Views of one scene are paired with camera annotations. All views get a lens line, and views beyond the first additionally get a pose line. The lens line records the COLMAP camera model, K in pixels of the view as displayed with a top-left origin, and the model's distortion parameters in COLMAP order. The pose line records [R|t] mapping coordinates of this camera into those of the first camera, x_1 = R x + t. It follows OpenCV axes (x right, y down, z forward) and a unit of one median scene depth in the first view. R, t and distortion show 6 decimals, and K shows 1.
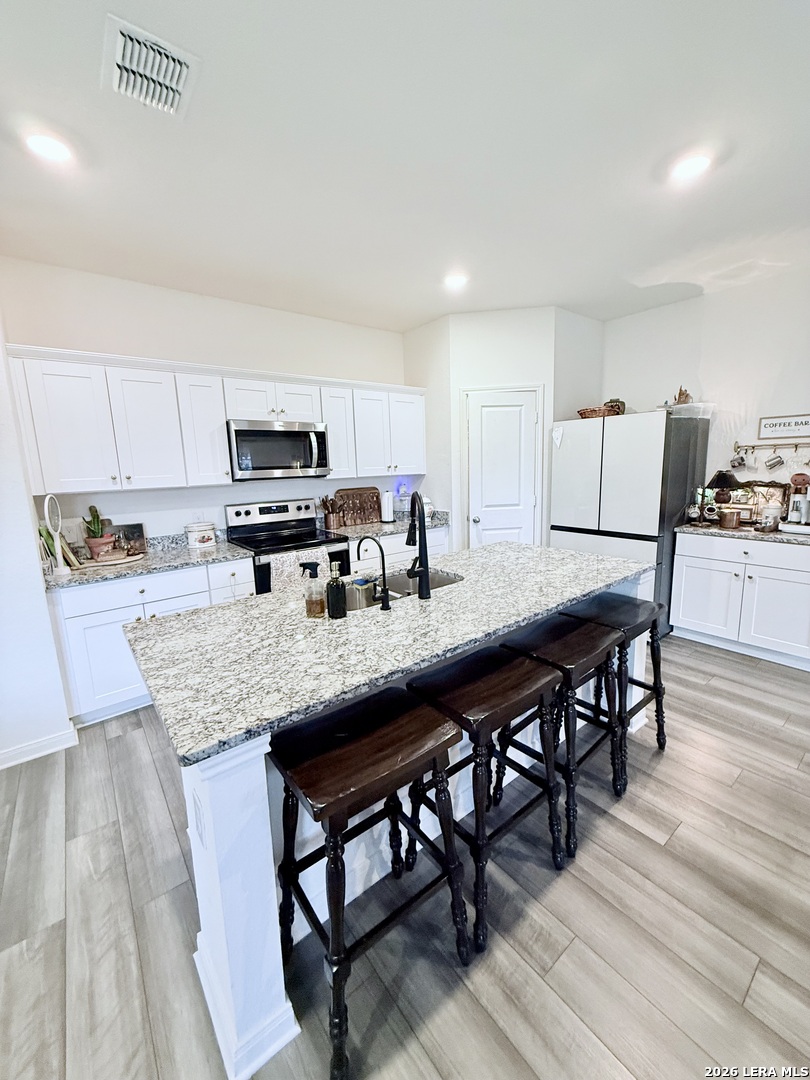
lens RADIAL K [[429.3, 0, 408.5], [0, 429.3, 537.1], [0, 0, 1]] dist [-0.002234, 0.000731]
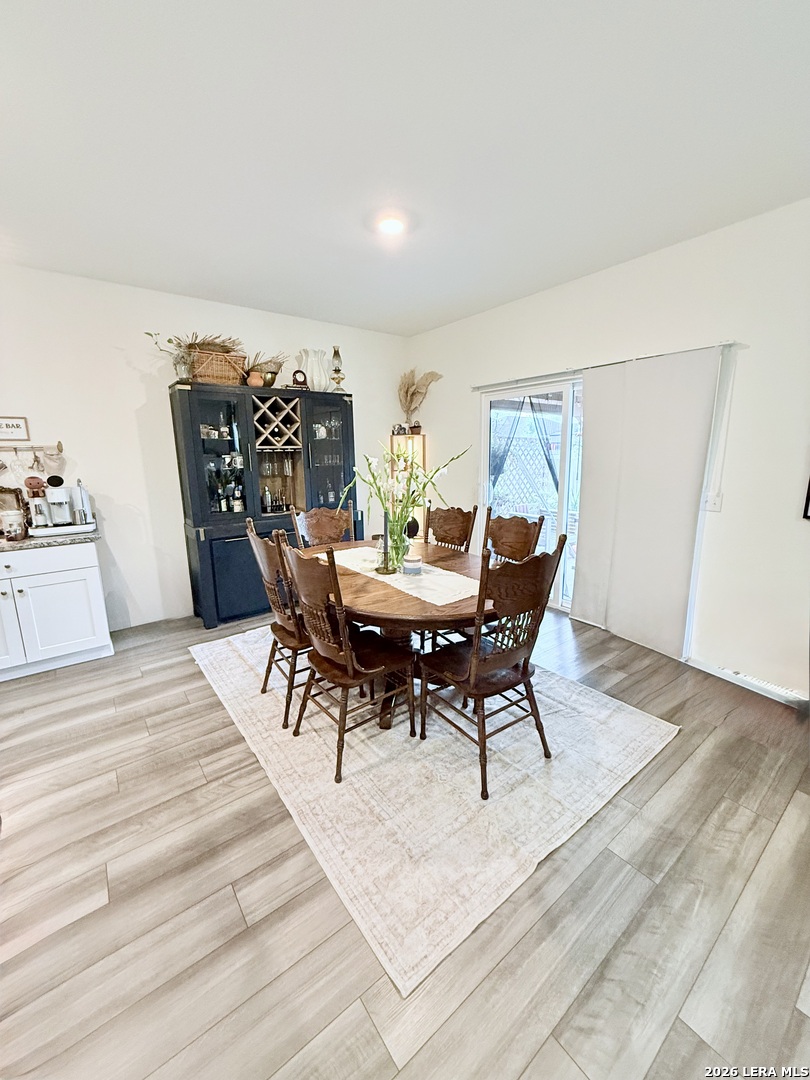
lens RADIAL K [[429.3, 0, 405.5], [0, 429.3, 535.5], [0, 0, 1]] dist [-0.002234, 0.000731]
pose [[0.019137, -0.158130, 0.987233, -0.066449], [0.186488, 0.970650, 0.151859, -0.006450], [-0.982271, 0.181201, 0.048064, 0.128487]]
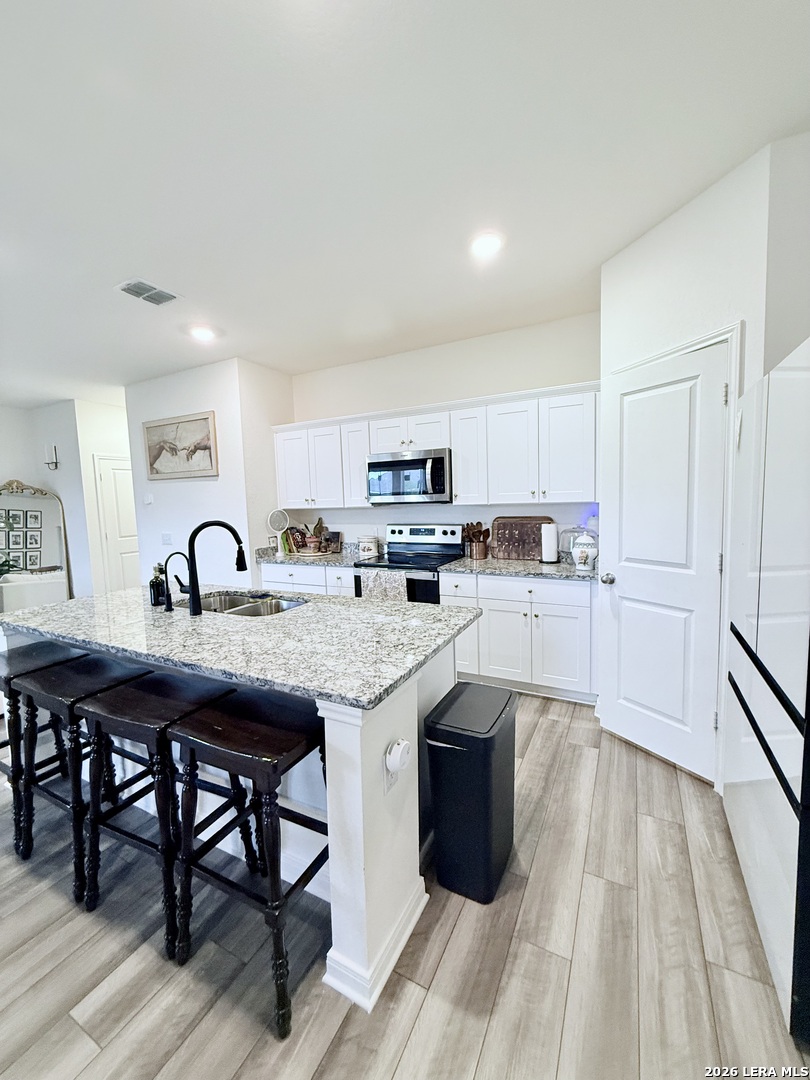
lens RADIAL K [[429.3, 0, 406.0], [0, 429.3, 535.6], [0, 0, 1]] dist [-0.002234, 0.000731]
pose [[0.404827, 0.099432, -0.908971, 0.751121], [-0.136251, 0.989532, 0.047563, -0.114938], [0.904185, 0.104593, 0.414137, 0.596421]]
